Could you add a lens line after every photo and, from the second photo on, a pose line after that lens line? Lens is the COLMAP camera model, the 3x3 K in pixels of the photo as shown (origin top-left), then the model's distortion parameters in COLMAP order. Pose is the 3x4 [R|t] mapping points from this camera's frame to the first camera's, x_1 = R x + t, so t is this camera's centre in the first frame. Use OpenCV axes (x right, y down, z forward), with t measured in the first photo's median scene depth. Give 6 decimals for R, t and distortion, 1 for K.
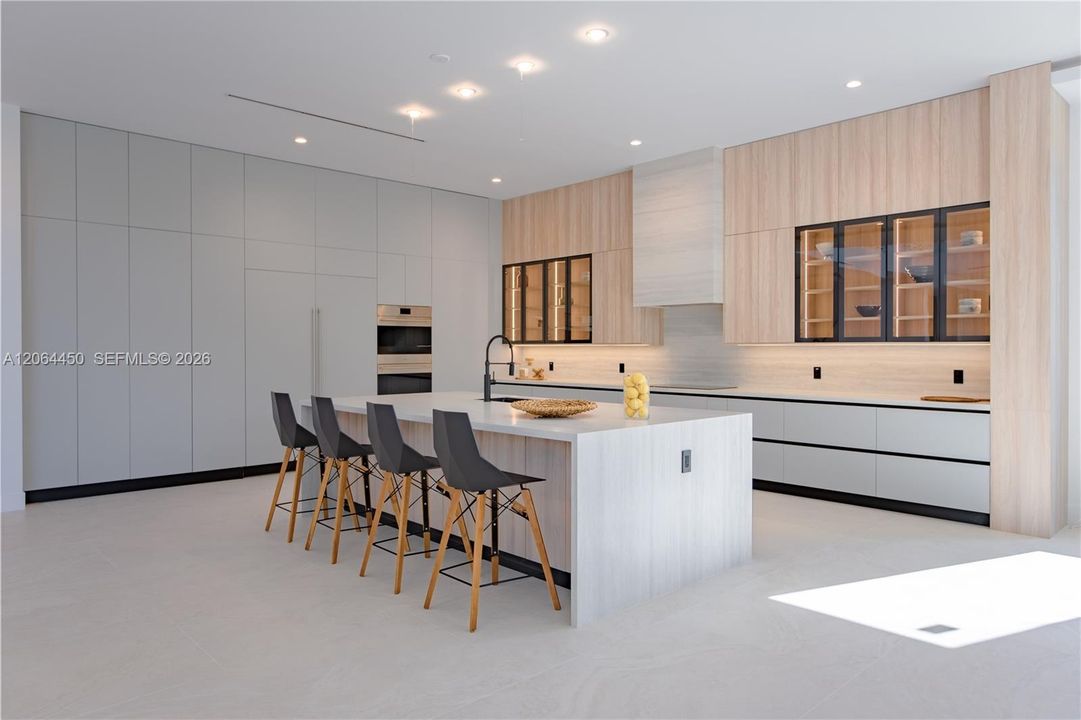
lens RADIAL K [[719.1, 0, 540.3], [0, 719.1, 340.9], [0, 0, 1]] dist [0.078782, -0.000077]
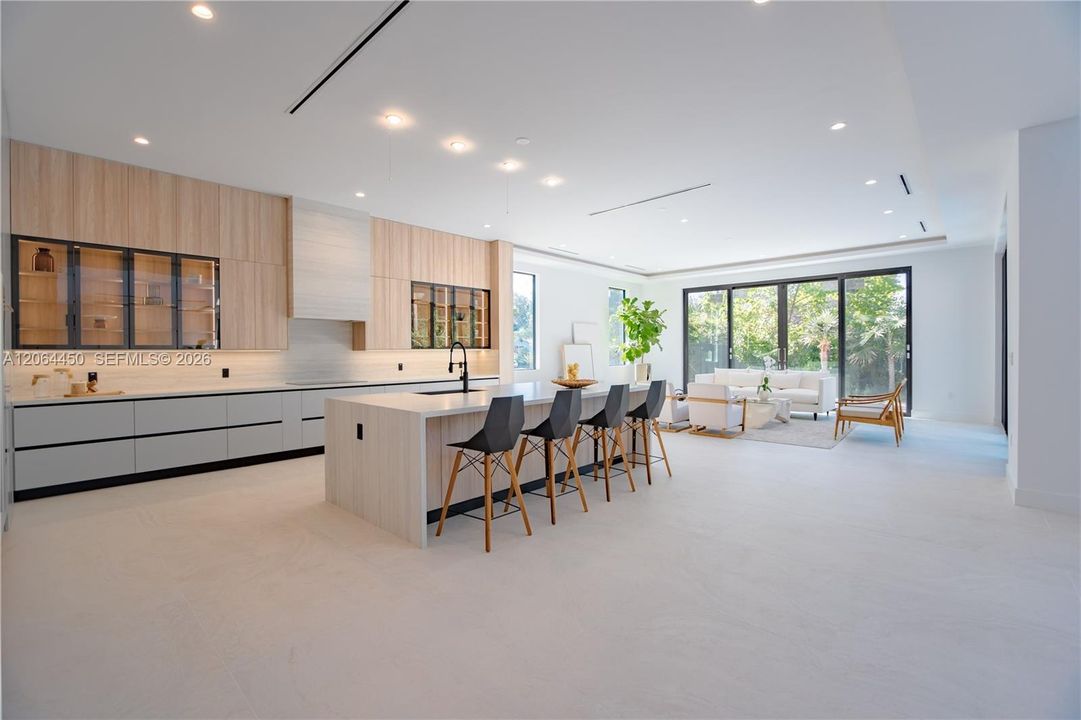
lens RADIAL K [[474.9, 0, 540.5], [0, 474.9, 360.0], [0, 0, 1]] dist [0.000349, 0.000036]
pose [[-0.045607, -0.017118, 0.998813, -0.650646], [-0.002123, 0.999853, 0.017039, 0.007172], [-0.998957, -0.001343, -0.045637, 0.635116]]
